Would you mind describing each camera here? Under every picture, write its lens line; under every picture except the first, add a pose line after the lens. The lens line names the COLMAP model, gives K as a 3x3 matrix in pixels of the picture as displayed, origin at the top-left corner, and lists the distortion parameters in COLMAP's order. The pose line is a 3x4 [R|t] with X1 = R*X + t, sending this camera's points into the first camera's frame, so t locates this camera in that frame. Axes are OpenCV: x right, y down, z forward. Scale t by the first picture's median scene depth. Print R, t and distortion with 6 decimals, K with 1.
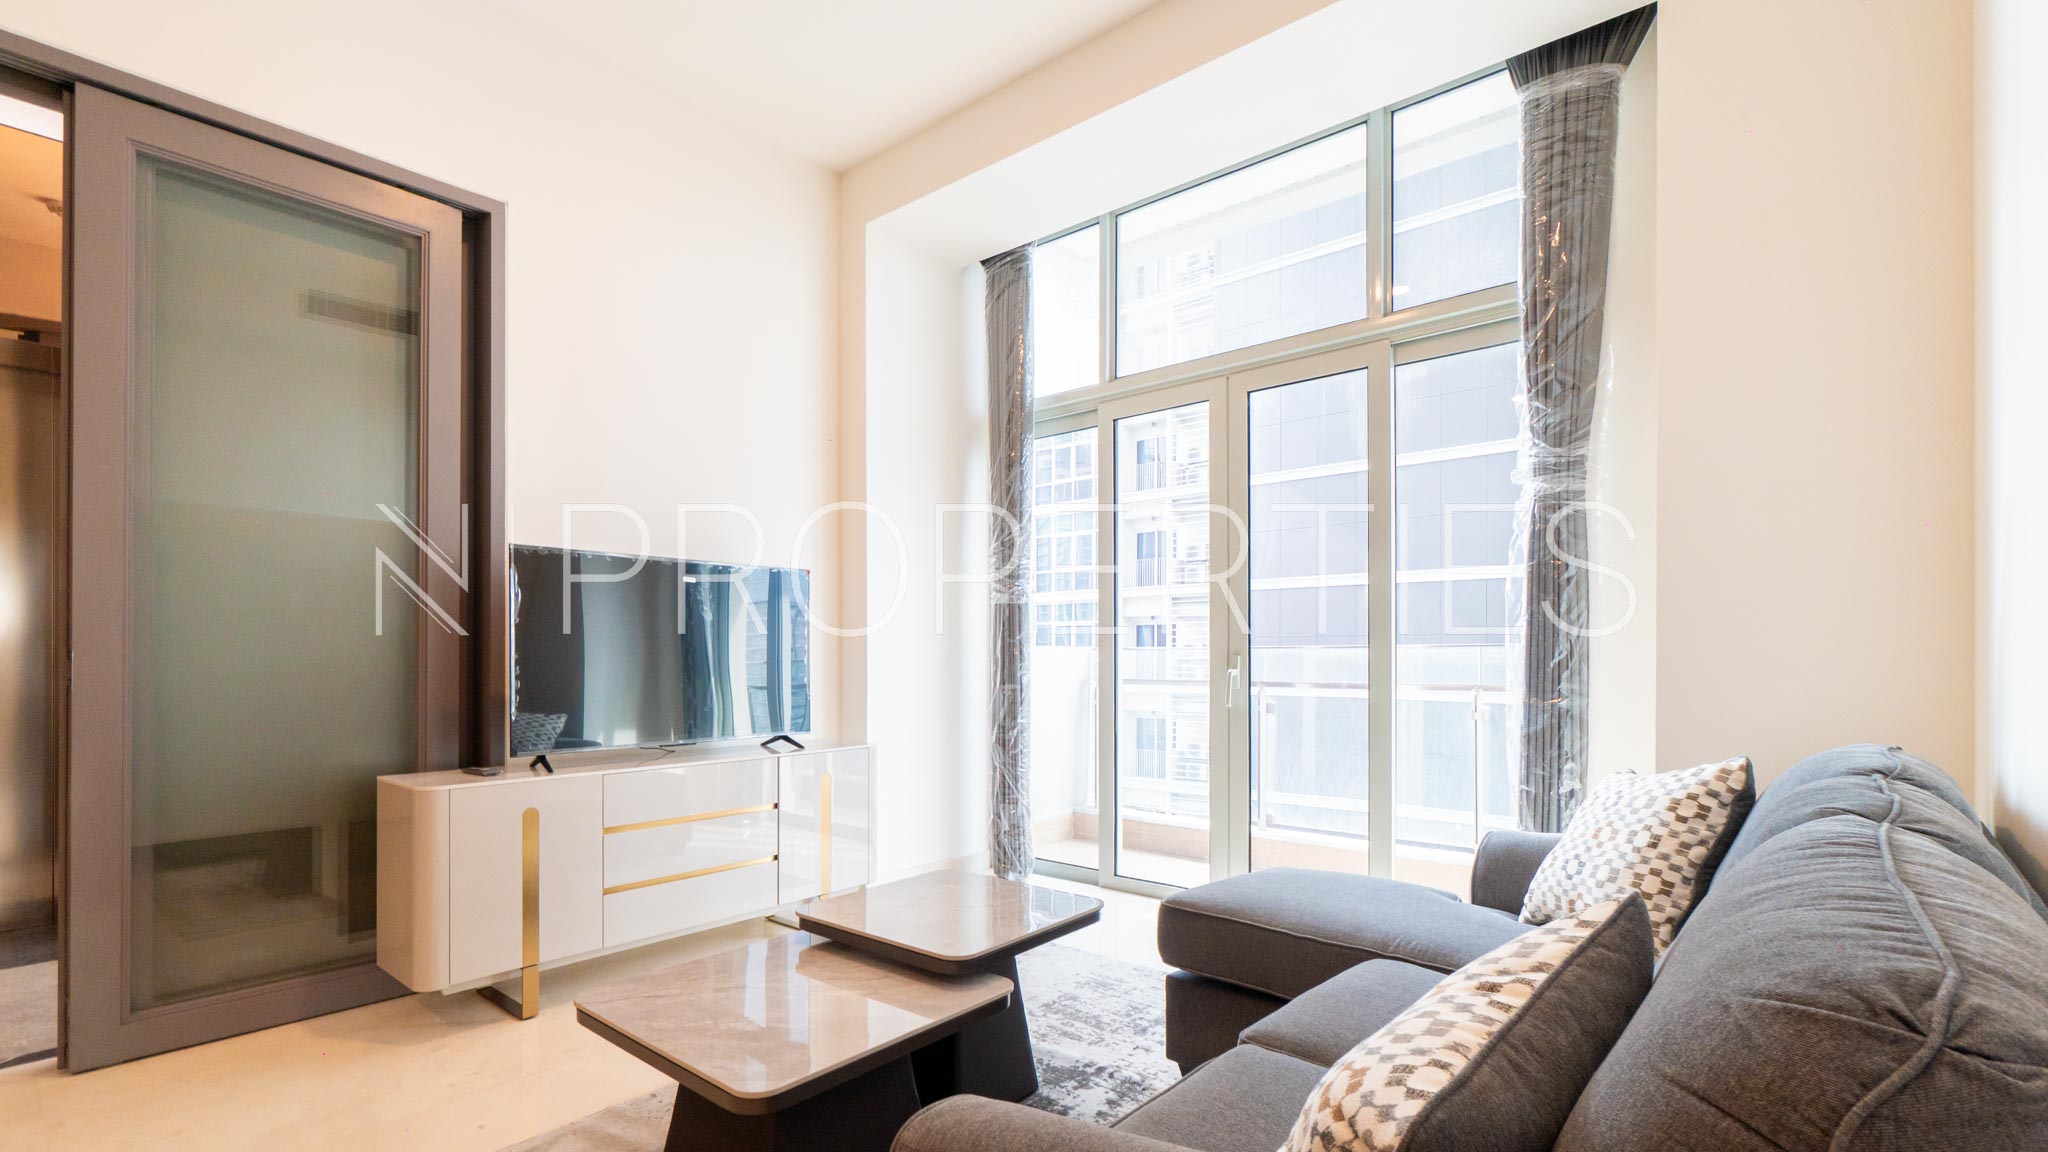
lens RADIAL K [[930.3, 0, 1000.1], [0, 930.3, 657.6], [0, 0, 1]] dist [-0.007221, 0.002051]
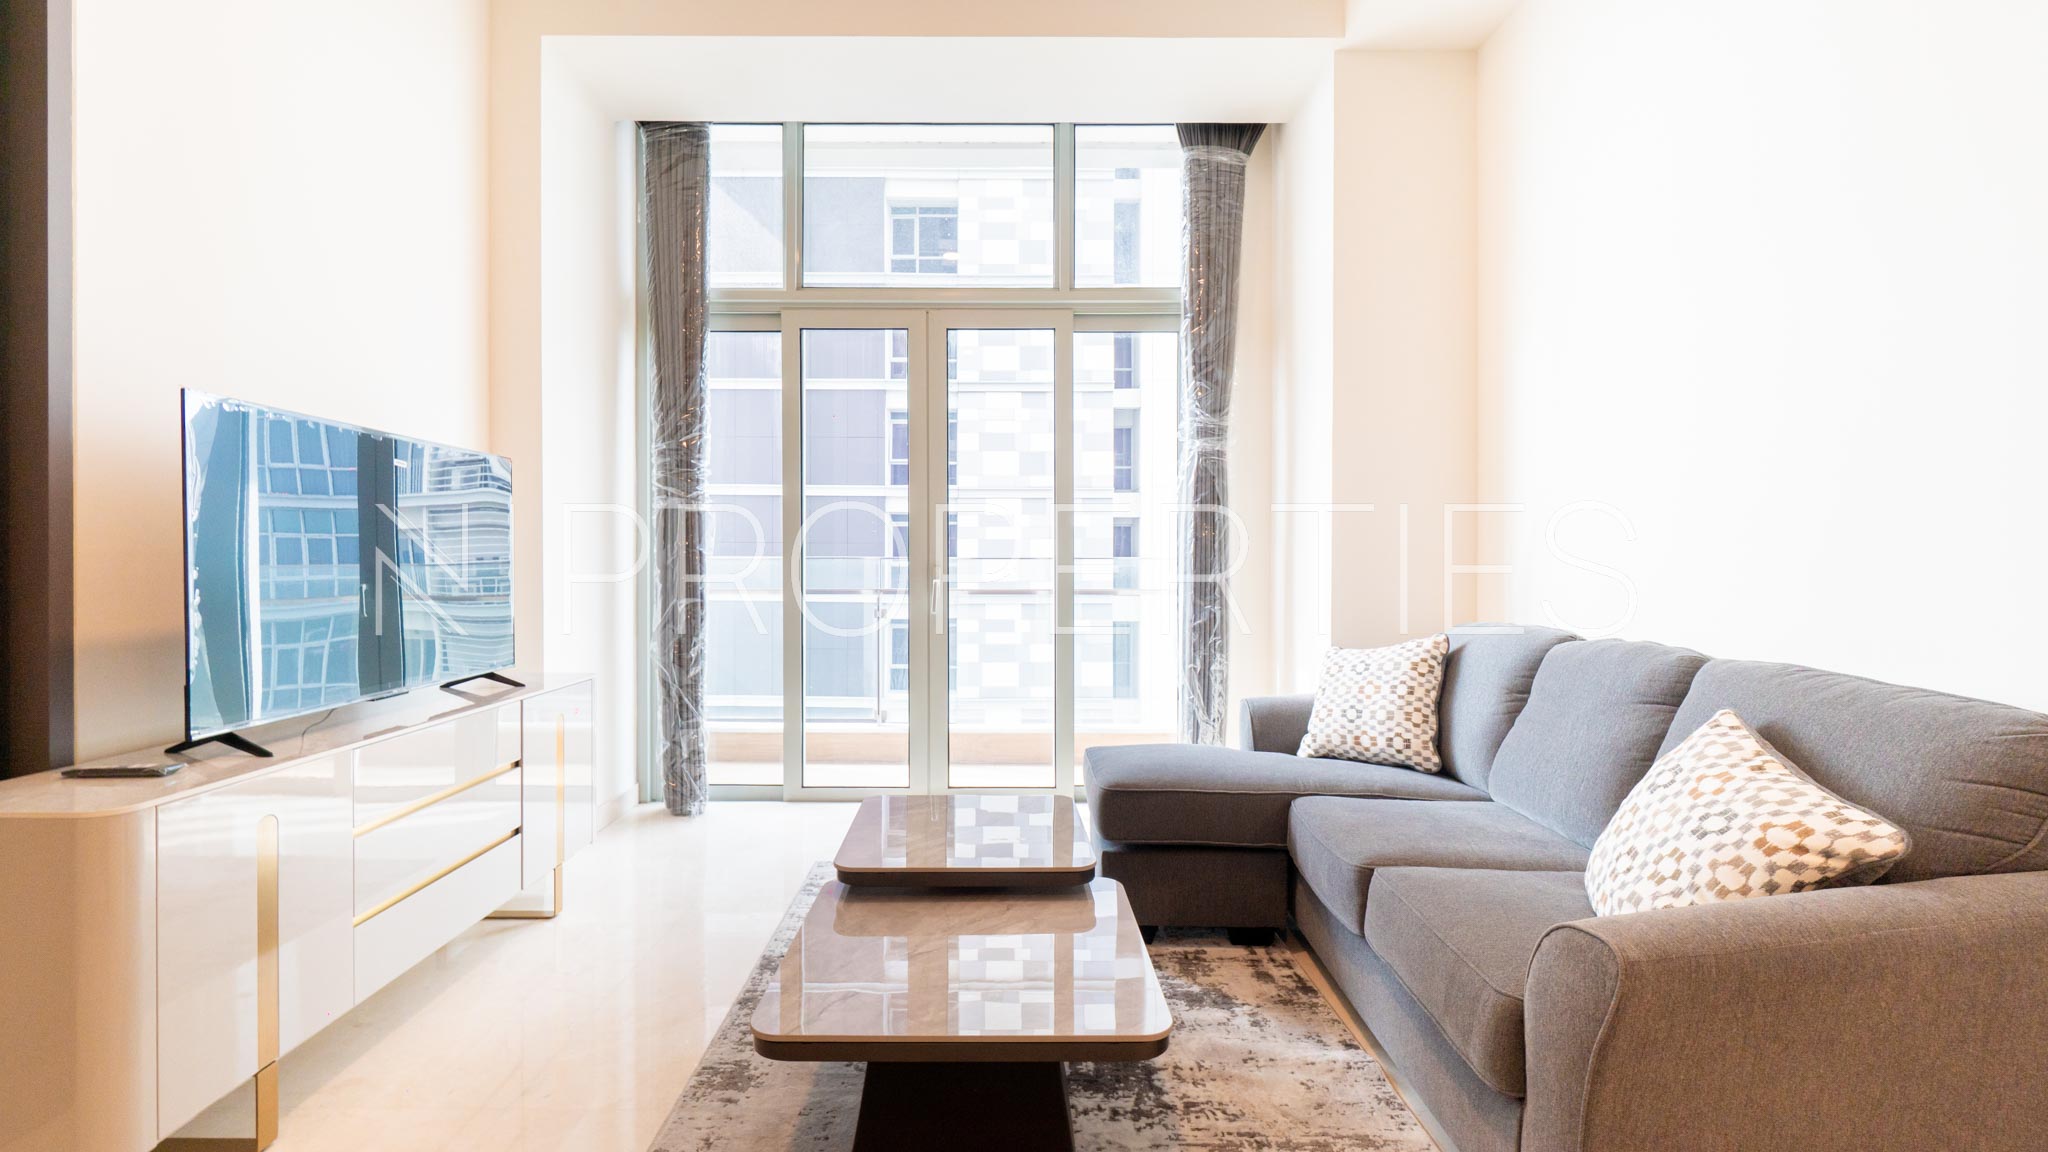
lens RADIAL K [[895.3, 0, 1015.1], [0, 895.3, 567.7], [0, 0, 1]] dist [-0.011406, 0.003124]
pose [[0.747528, -0.001922, 0.664228, -0.492396], [-0.002236, 0.999983, 0.005409, -0.009744], [-0.664227, -0.005528, 0.747511, 0.195330]]
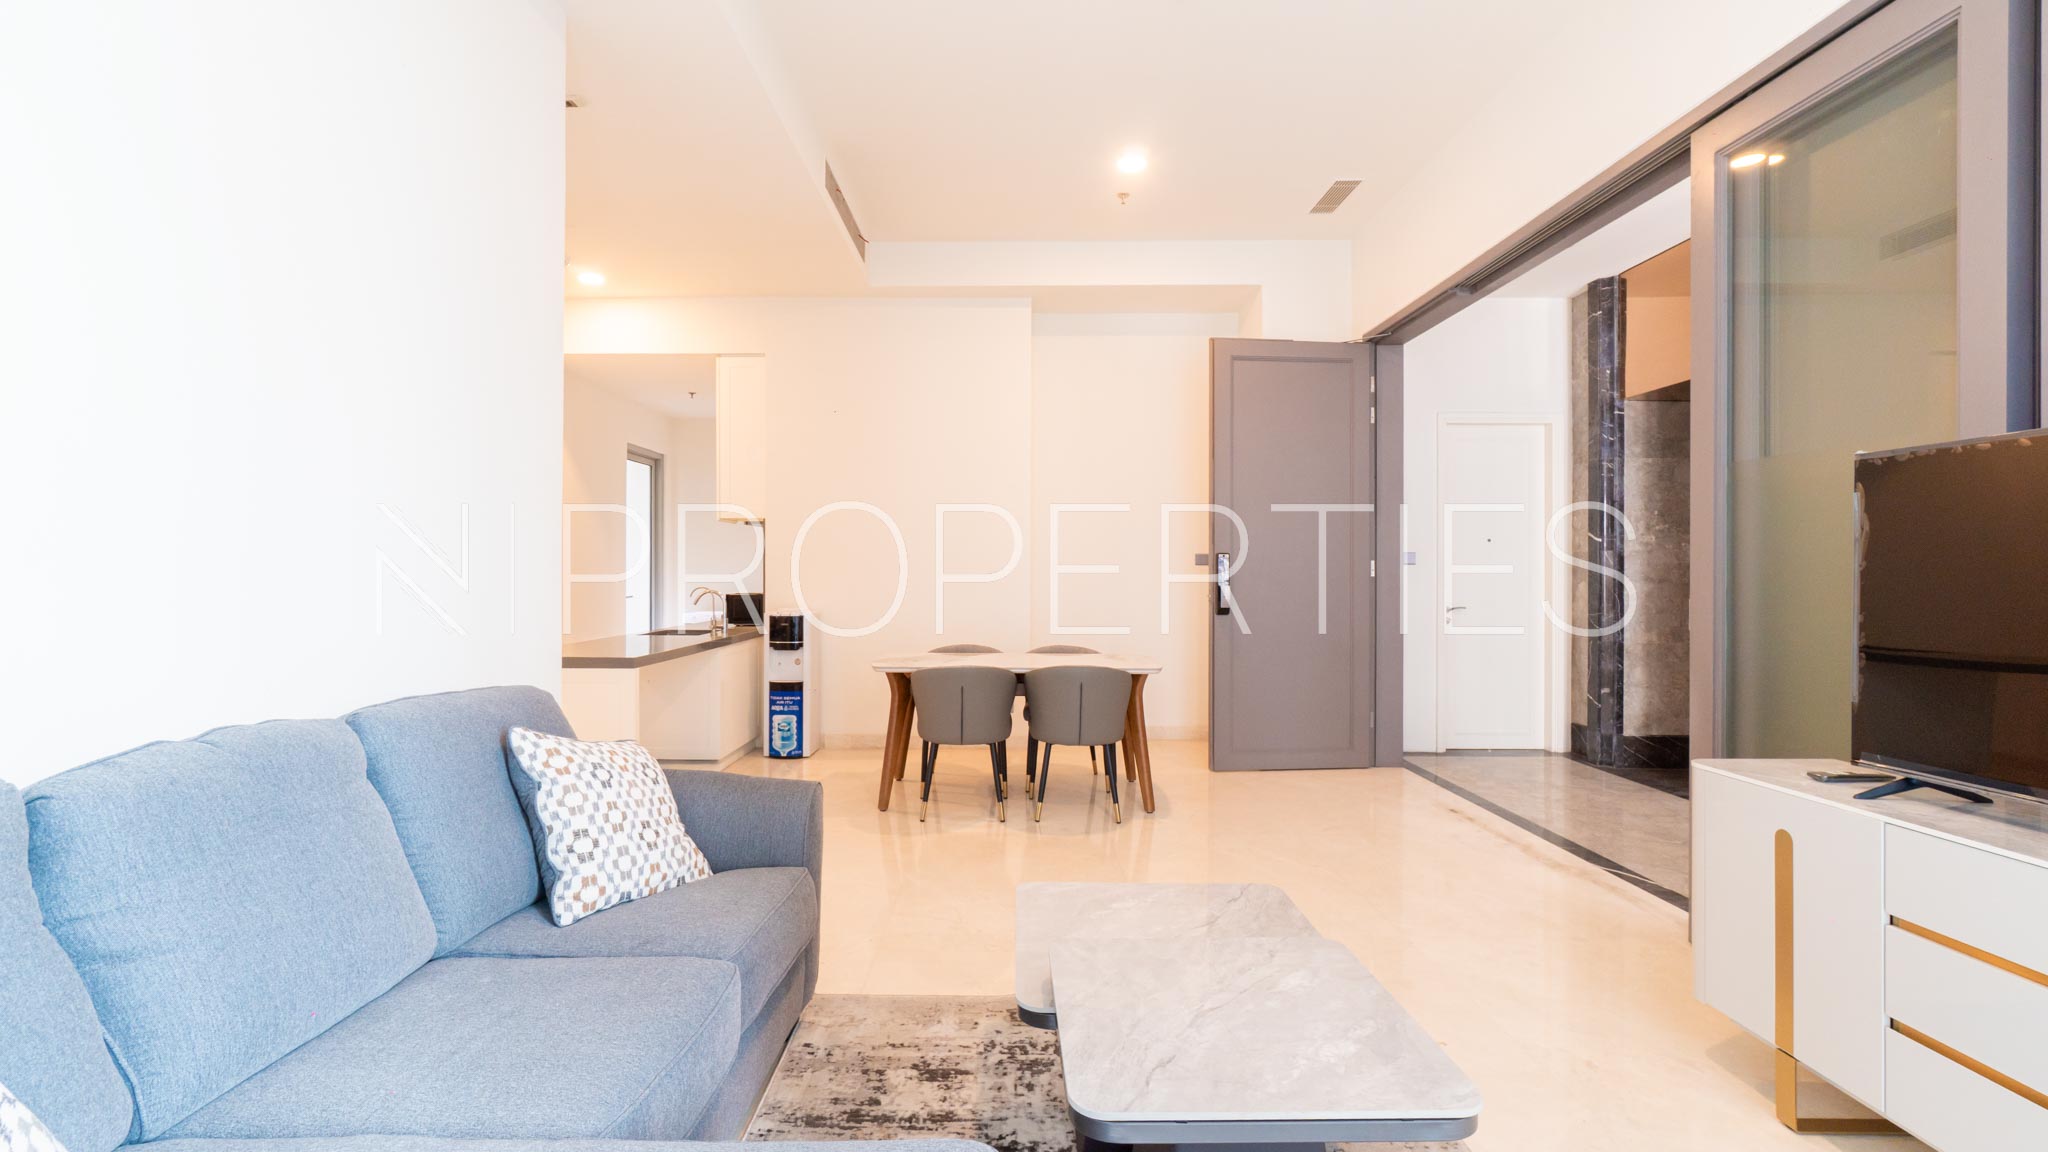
lens RADIAL K [[895.3, 0, 1023.9], [0, 895.3, 573.8], [0, 0, 1]] dist [-0.011406, 0.003124]
pose [[-0.755312, -0.004628, -0.655349, 0.357610], [-0.008866, 0.999956, 0.003157, -0.035289], [0.655305, 0.008195, -0.755320, 1.045824]]
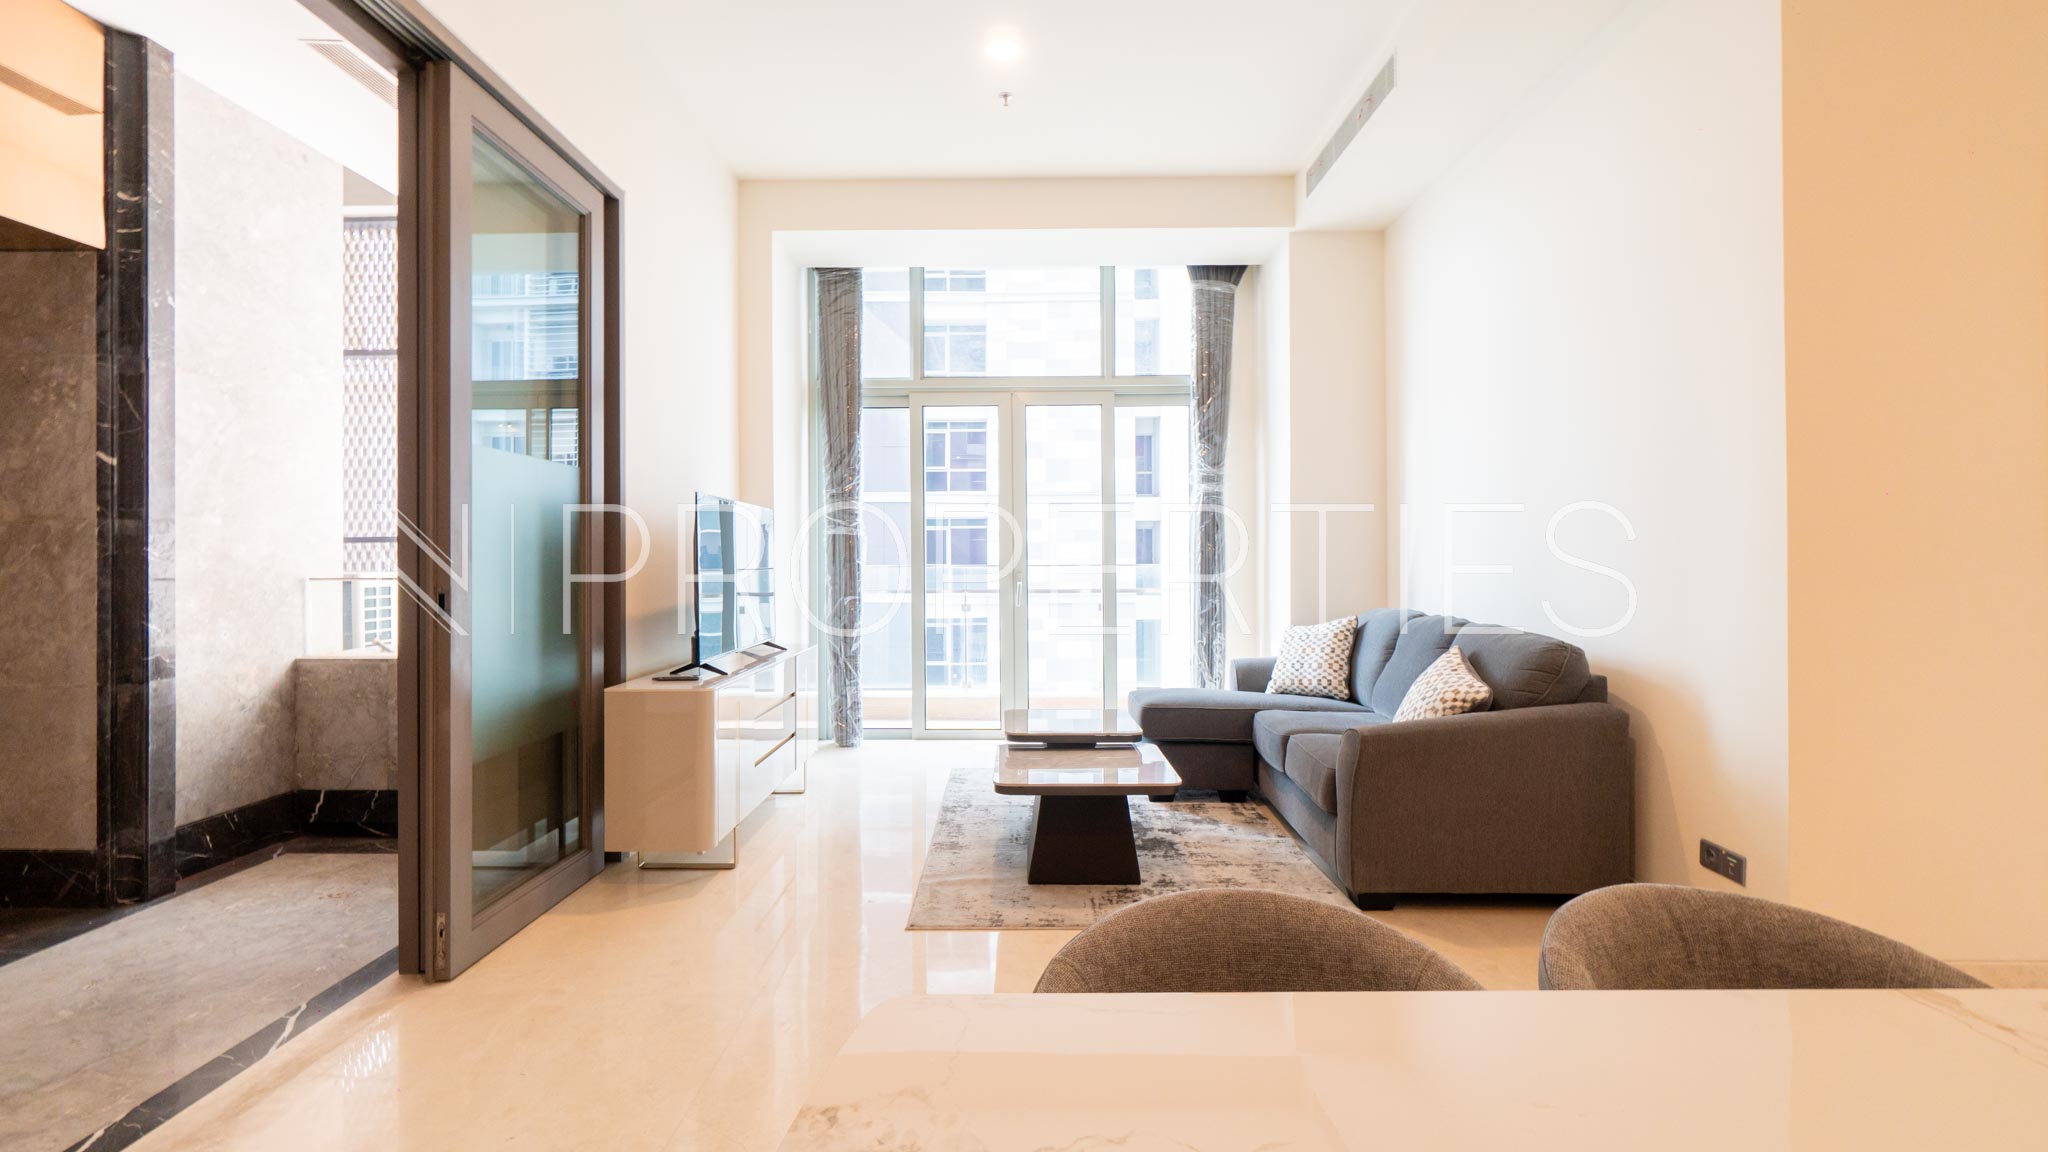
lens RADIAL K [[895.3, 0, 1023.9], [0, 895.3, 559.8], [0, 0, 1]] dist [-0.011406, 0.003124]
pose [[0.756354, -0.000276, 0.654163, -0.943009], [0.003610, 0.999986, -0.003751, -0.025833], [-0.654153, 0.005199, 0.756344, -0.182443]]
